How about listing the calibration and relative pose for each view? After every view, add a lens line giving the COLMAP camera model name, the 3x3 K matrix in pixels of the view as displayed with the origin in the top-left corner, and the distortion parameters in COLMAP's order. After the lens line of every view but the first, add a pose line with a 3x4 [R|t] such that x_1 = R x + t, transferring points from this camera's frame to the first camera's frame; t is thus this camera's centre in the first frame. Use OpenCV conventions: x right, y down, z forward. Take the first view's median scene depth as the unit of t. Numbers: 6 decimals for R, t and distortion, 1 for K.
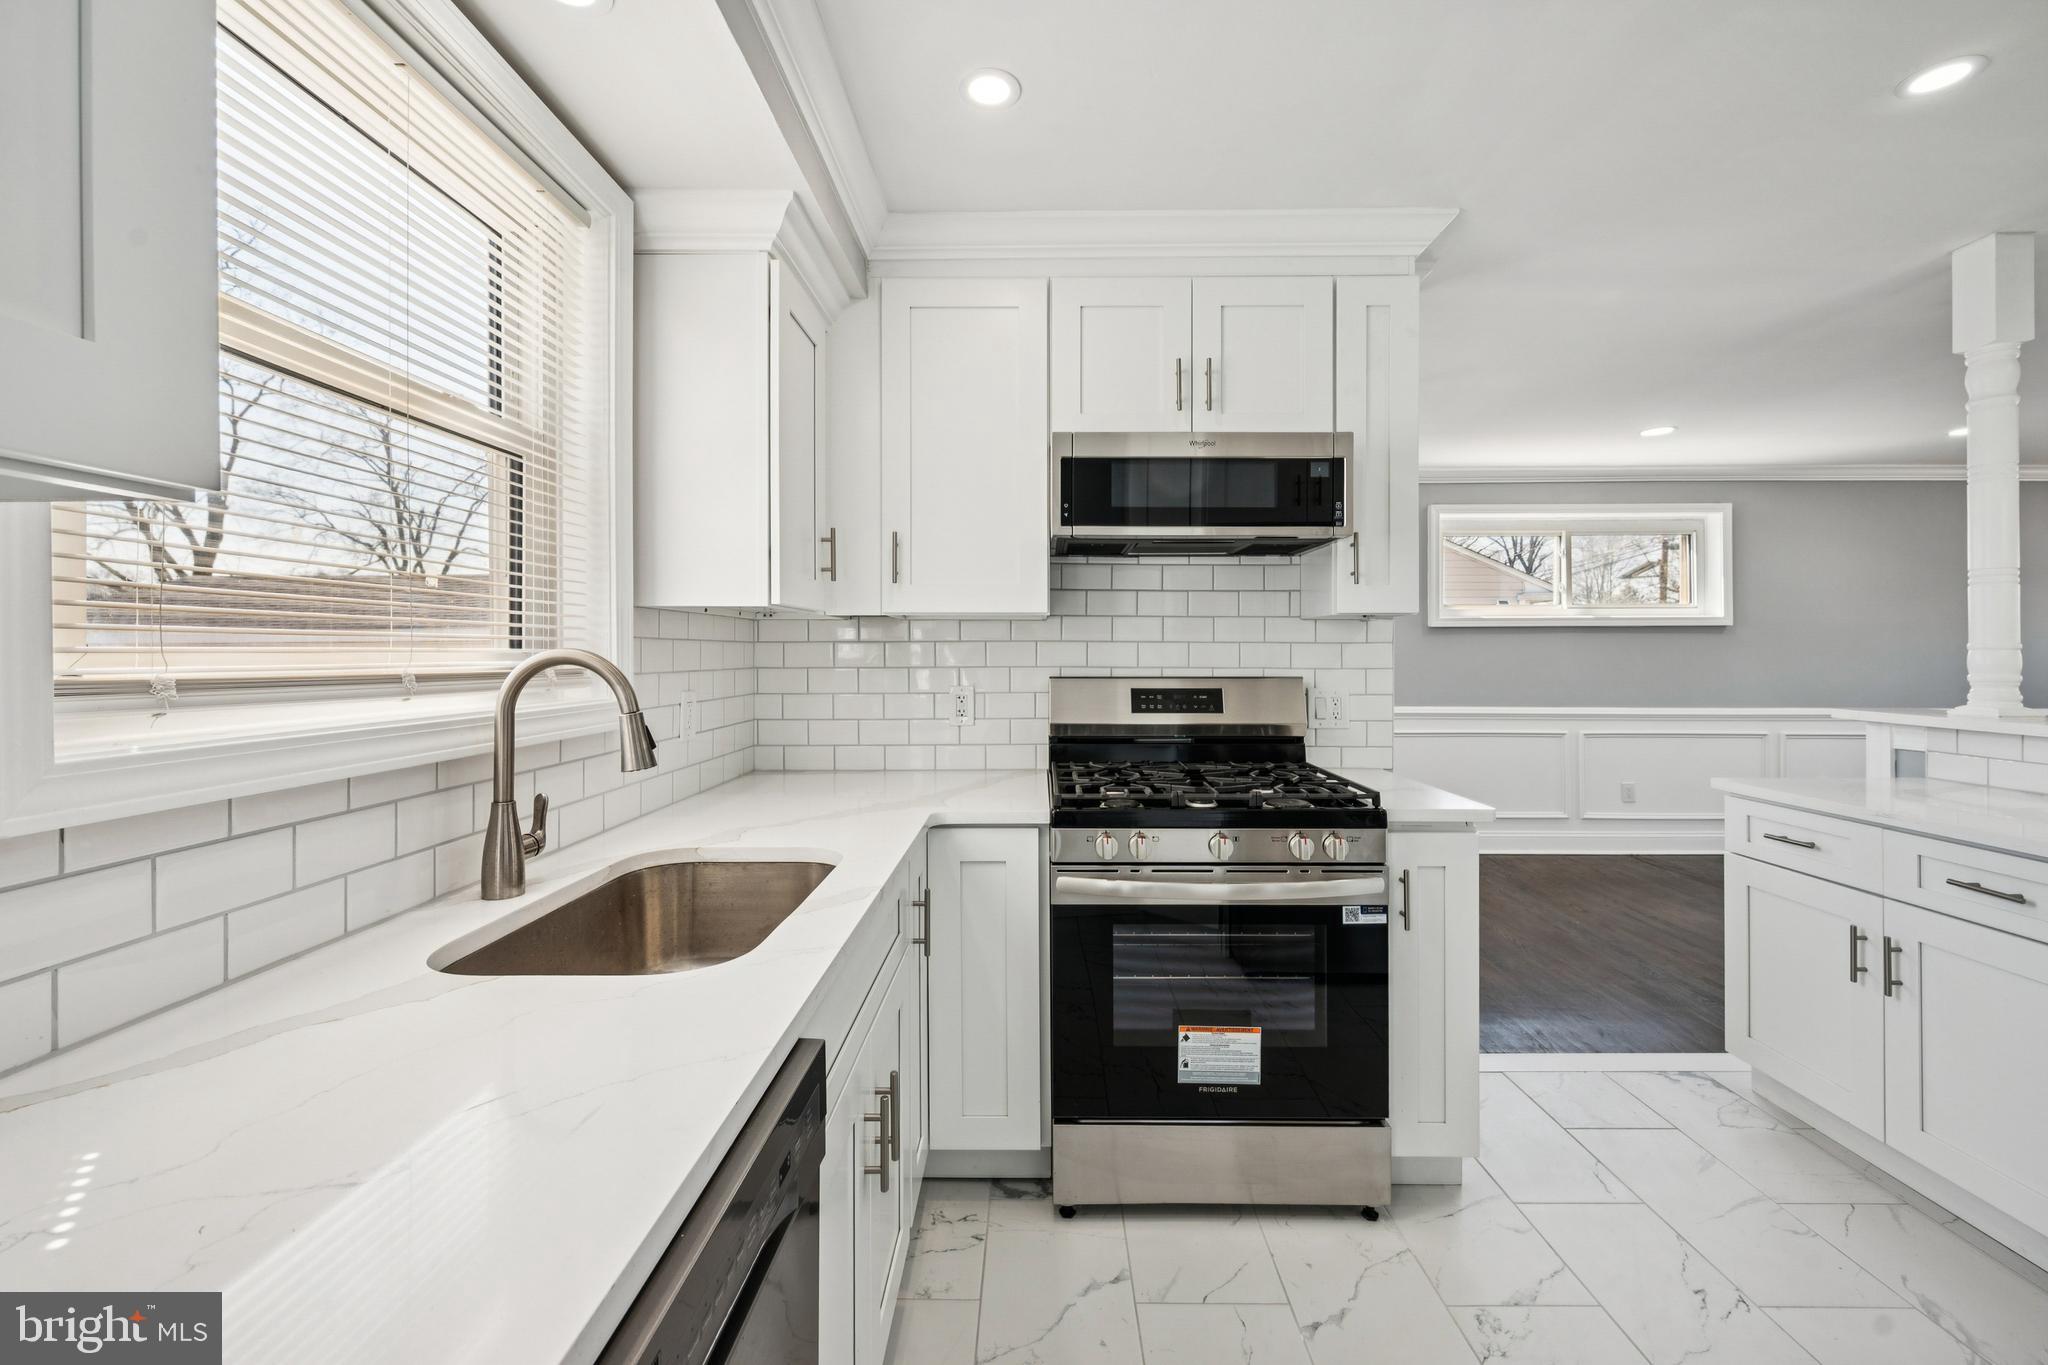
lens RADIAL K [[824.9, 0, 1043.1], [0, 824.9, 650.7], [0, 0, 1]] dist [0.003457, 0.000339]
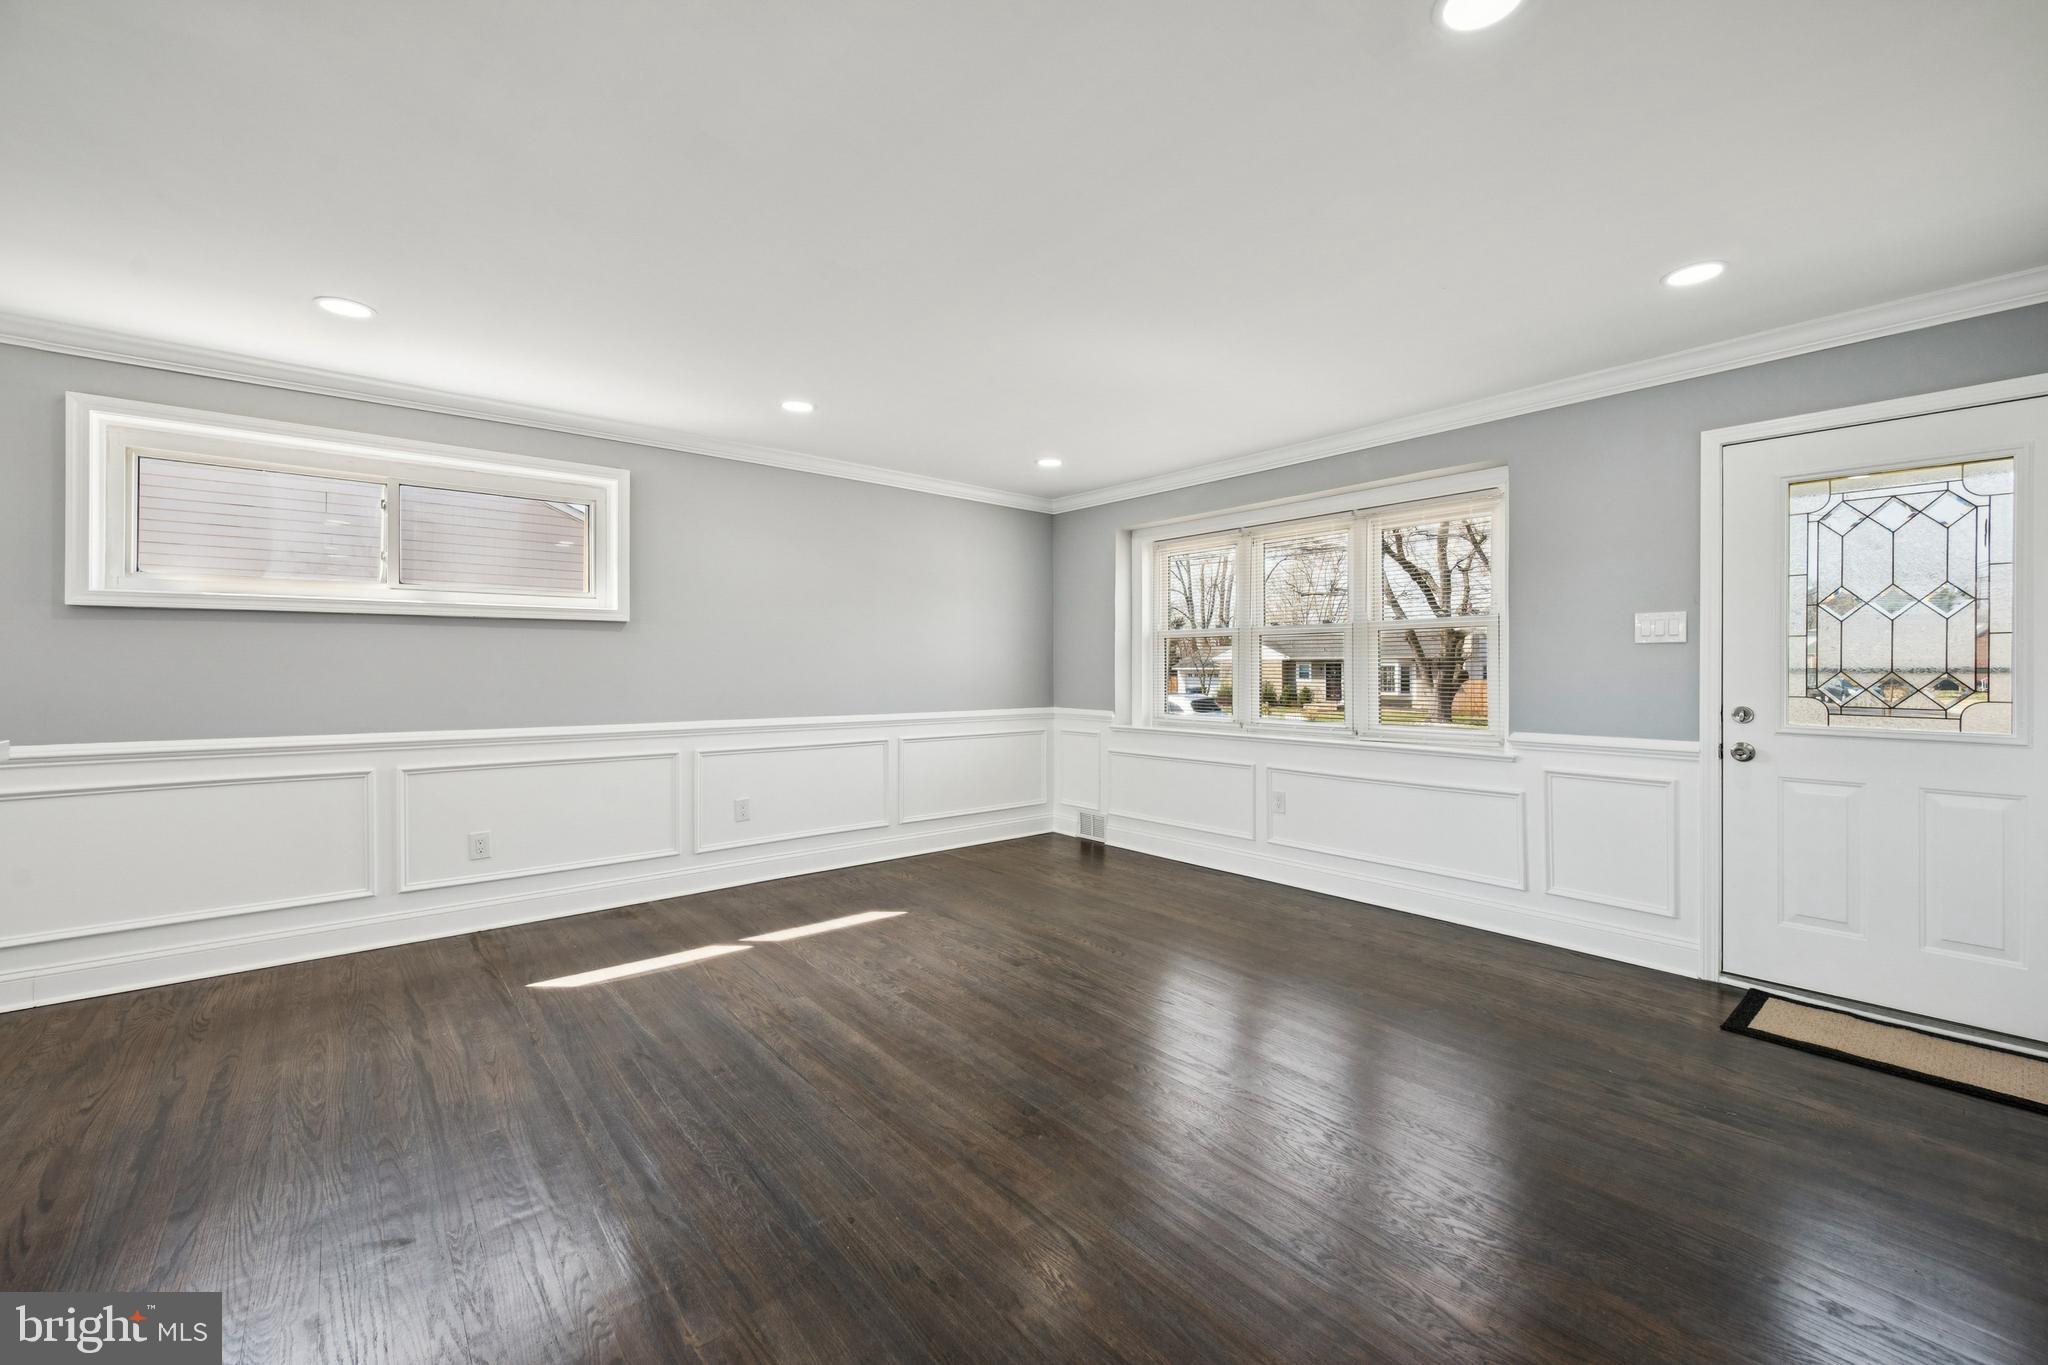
lens RADIAL K [[824.9, 0, 1046.6], [0, 824.9, 670.8], [0, 0, 1]] dist [0.003457, 0.000339]
pose [[0.752718, -0.003138, 0.658335, 0.607275], [0.001034, 0.999993, 0.003584, 0.015613], [-0.658342, -0.002017, 0.752717, 0.123121]]
